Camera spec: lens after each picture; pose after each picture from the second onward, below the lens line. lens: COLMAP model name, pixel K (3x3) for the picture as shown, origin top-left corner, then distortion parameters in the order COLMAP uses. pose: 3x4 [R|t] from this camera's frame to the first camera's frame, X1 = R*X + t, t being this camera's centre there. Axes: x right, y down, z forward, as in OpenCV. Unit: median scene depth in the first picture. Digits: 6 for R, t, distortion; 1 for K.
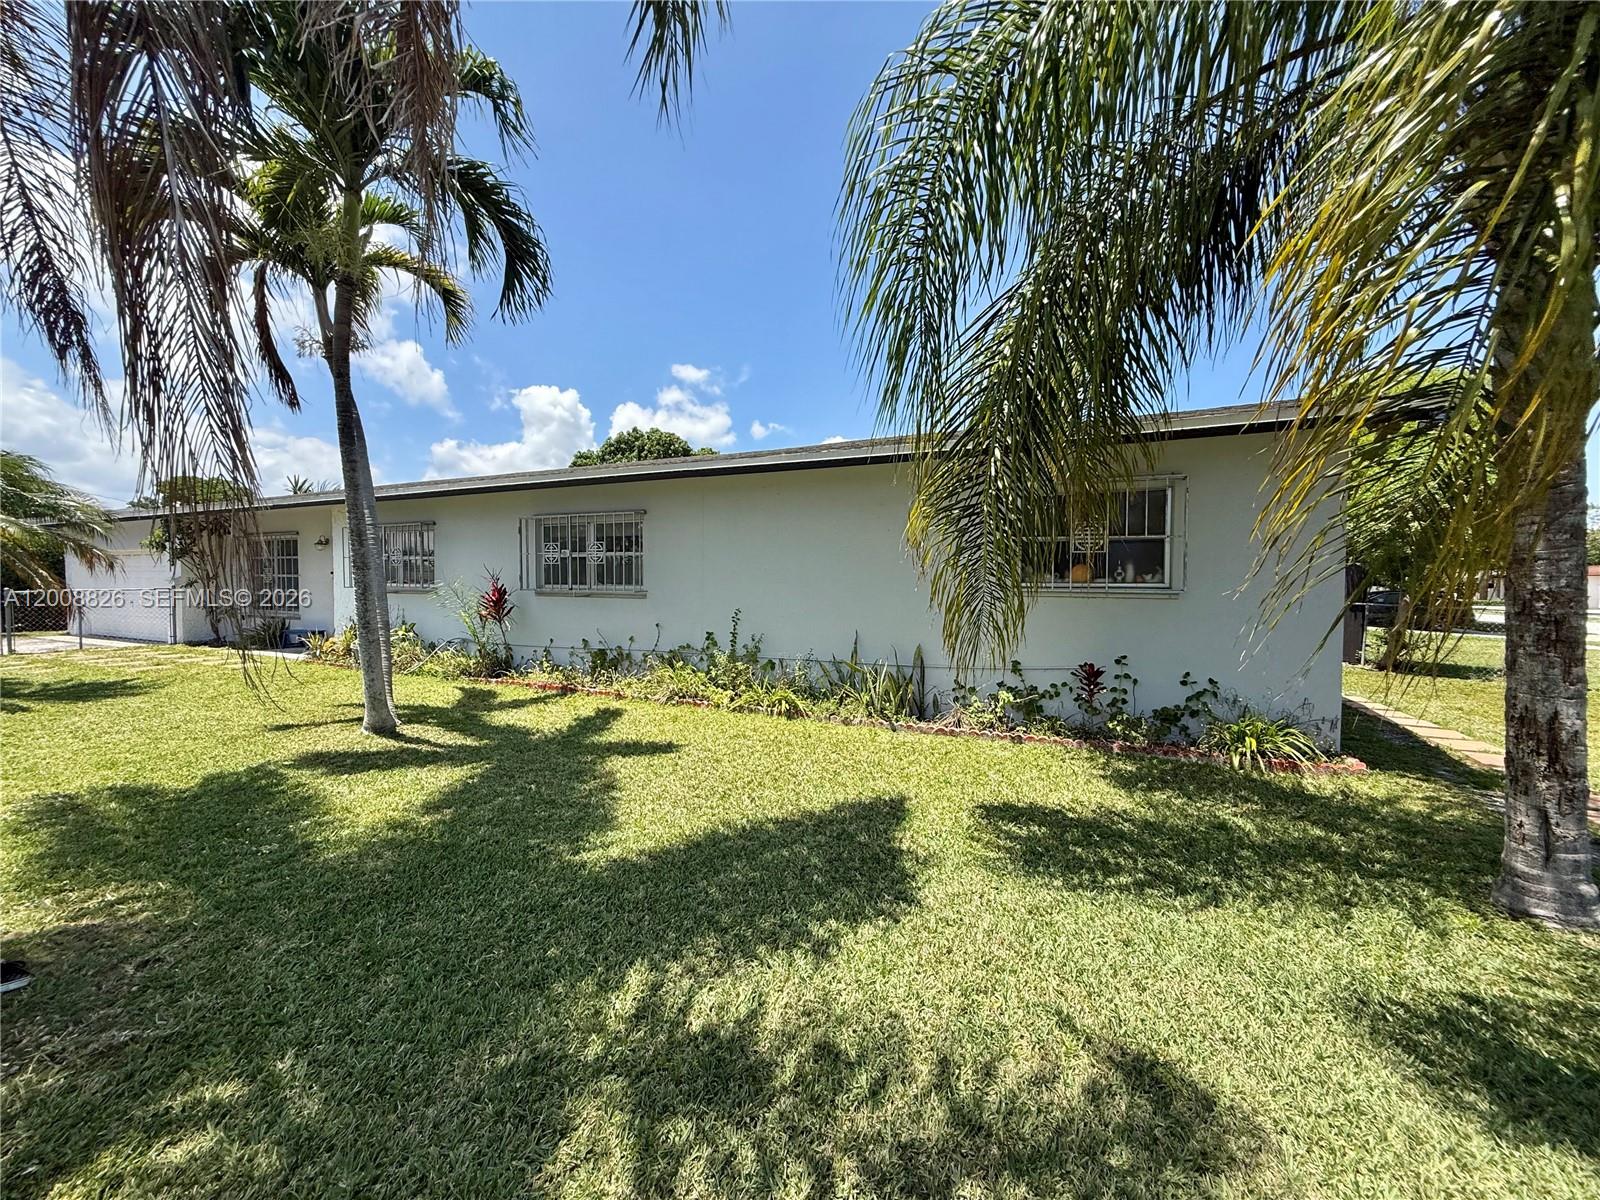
lens RADIAL K [[644.3, 0, 800.0], [0, 644.3, 600.0], [0, 0, 1]] dist [0.014070, 0.000055]
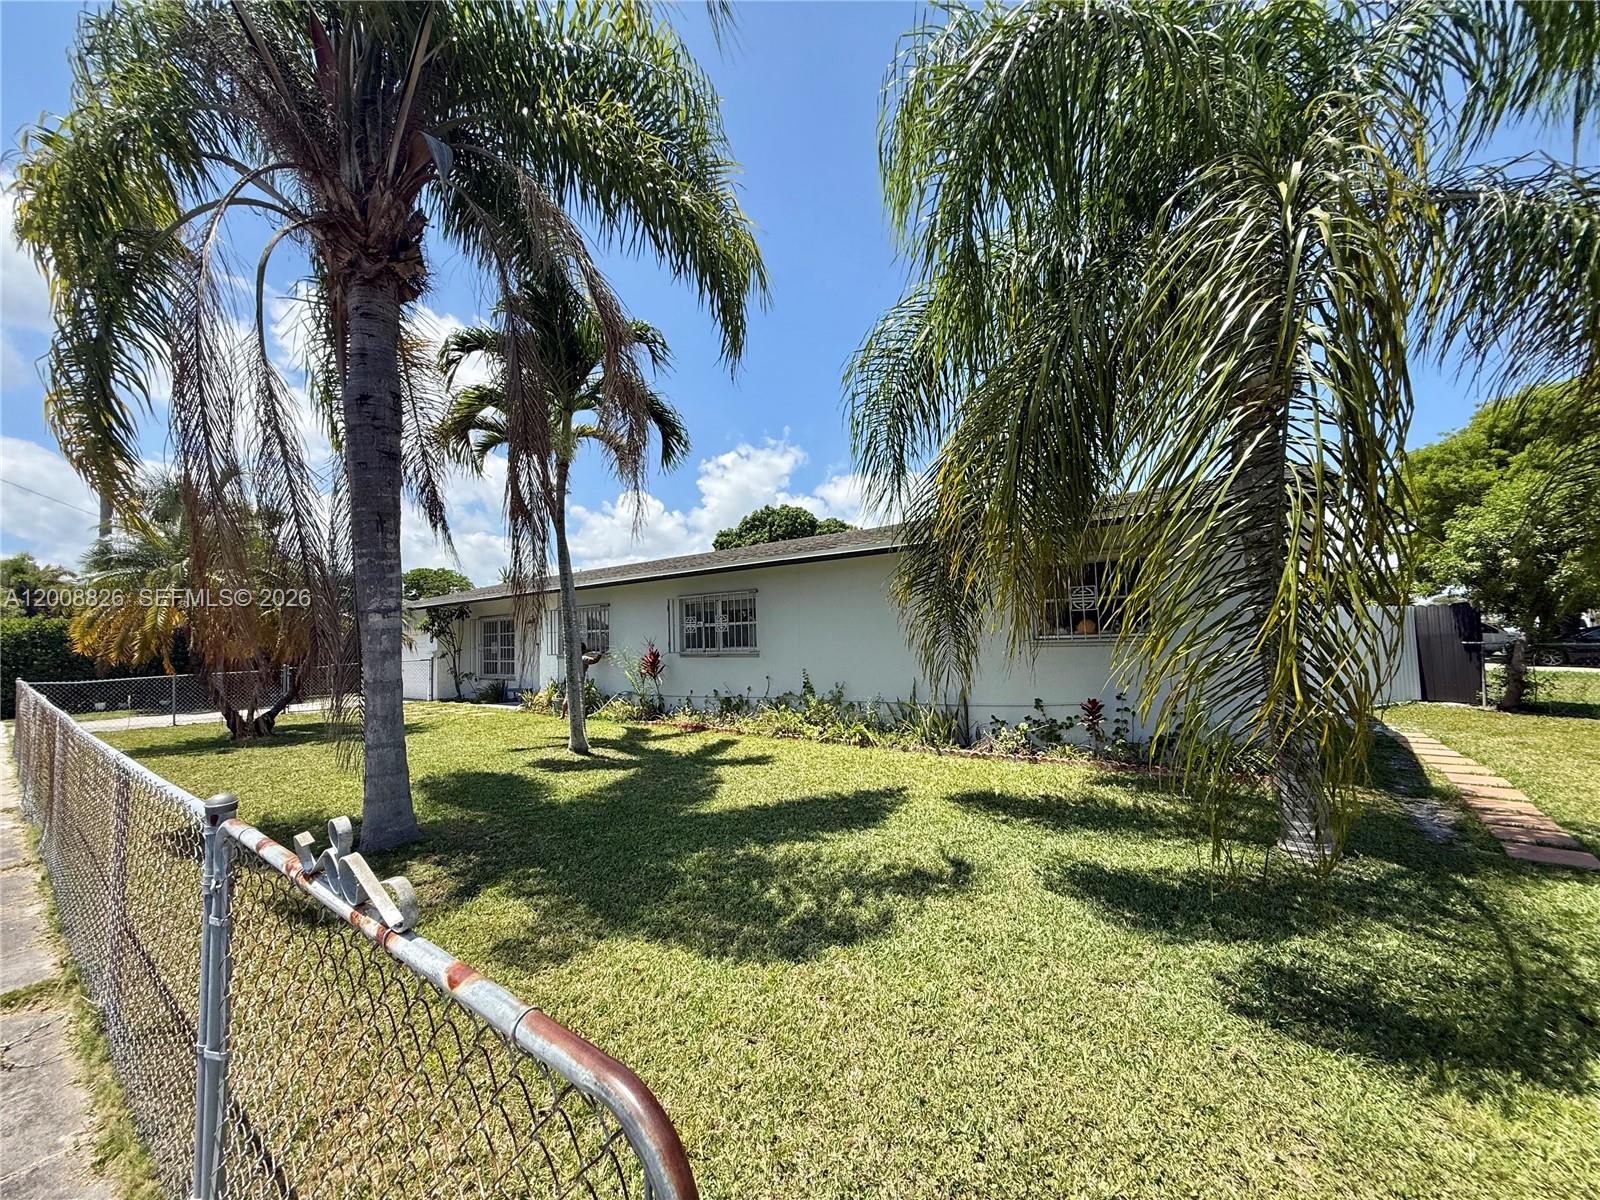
lens RADIAL K [[639.6, 0, 821.4], [0, 639.6, 591.8], [0, 0, 1]] dist [0.016456, 0.000119]
pose [[0.981955, -0.047457, -0.183063, 0.137629], [0.029450, 0.994566, -0.099860, -0.000259], [0.186807, 0.092667, 0.978016, -0.271004]]
